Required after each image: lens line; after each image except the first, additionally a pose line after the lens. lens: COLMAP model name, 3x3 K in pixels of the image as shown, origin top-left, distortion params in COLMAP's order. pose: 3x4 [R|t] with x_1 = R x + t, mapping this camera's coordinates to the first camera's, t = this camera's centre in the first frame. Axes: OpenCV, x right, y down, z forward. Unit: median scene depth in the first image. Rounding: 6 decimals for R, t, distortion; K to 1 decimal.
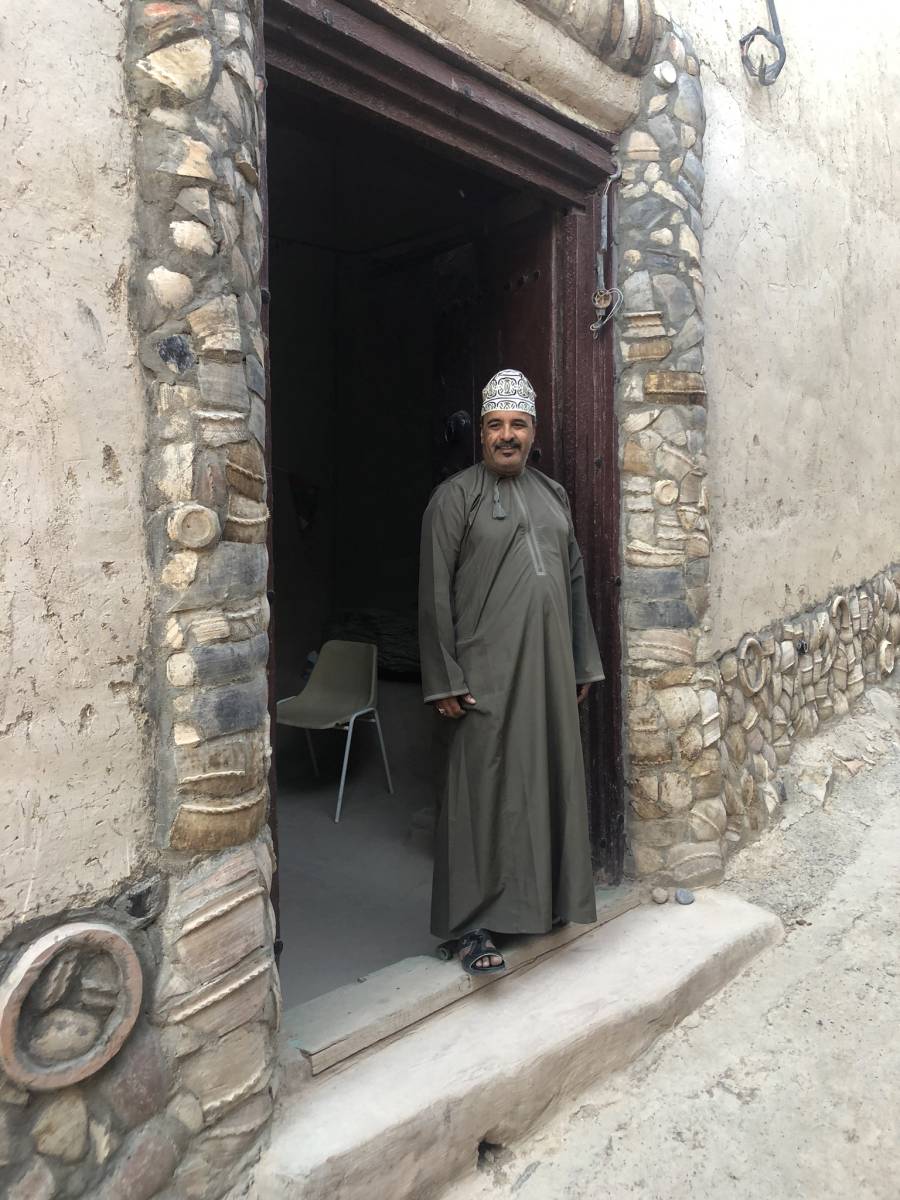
lens RADIAL K [[982.9, 0, 451.0], [0, 982.9, 599.0], [0, 0, 1]] dist [0.013269, -0.000494]
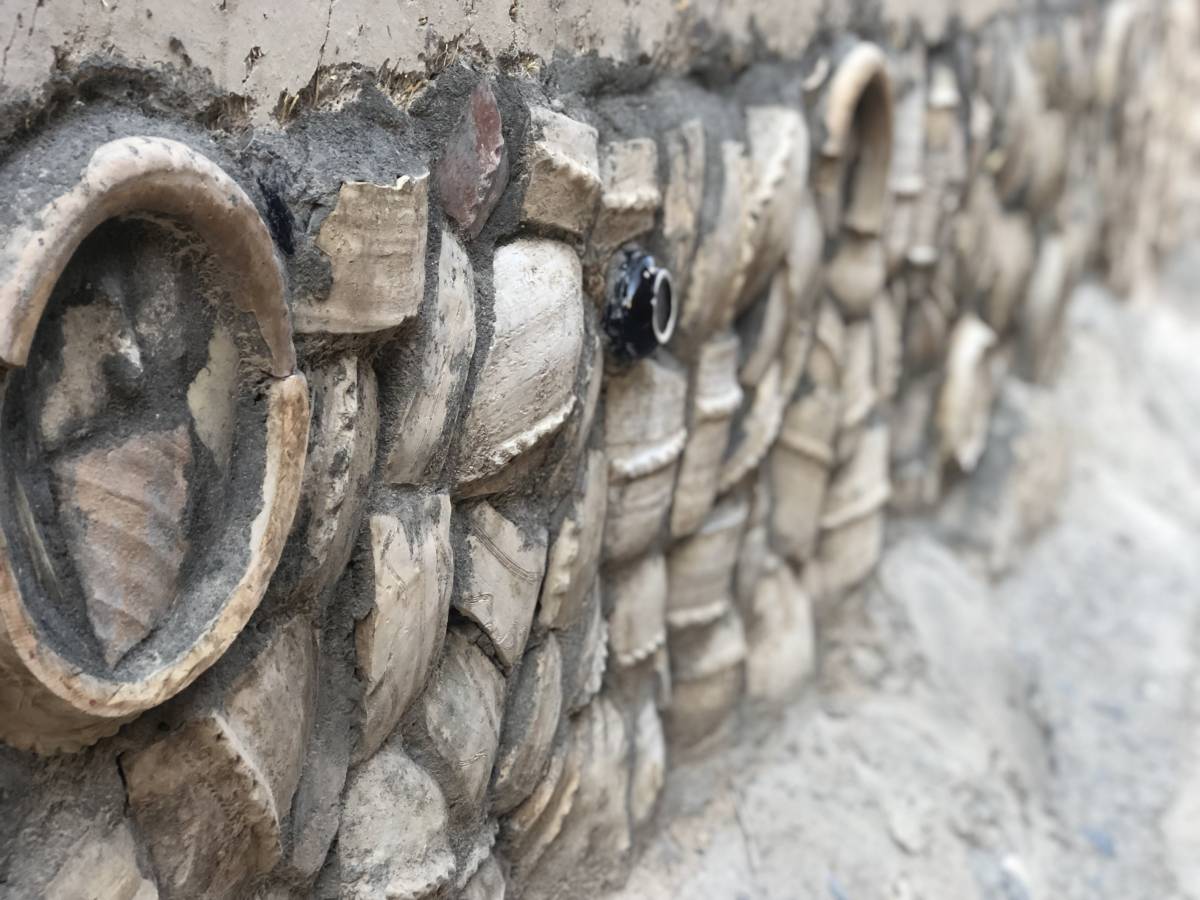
lens RADIAL K [[1984.1, 0, 599.9], [0, 1984.1, 449.9], [0, 0, 1]] dist [0.003961, 0.000000]
pose [[0.936333, 0.091901, 0.338872, 0.241437], [-0.137355, 0.984096, 0.112640, 0.035748], [-0.323131, -0.152014, 0.934065, 0.689009]]
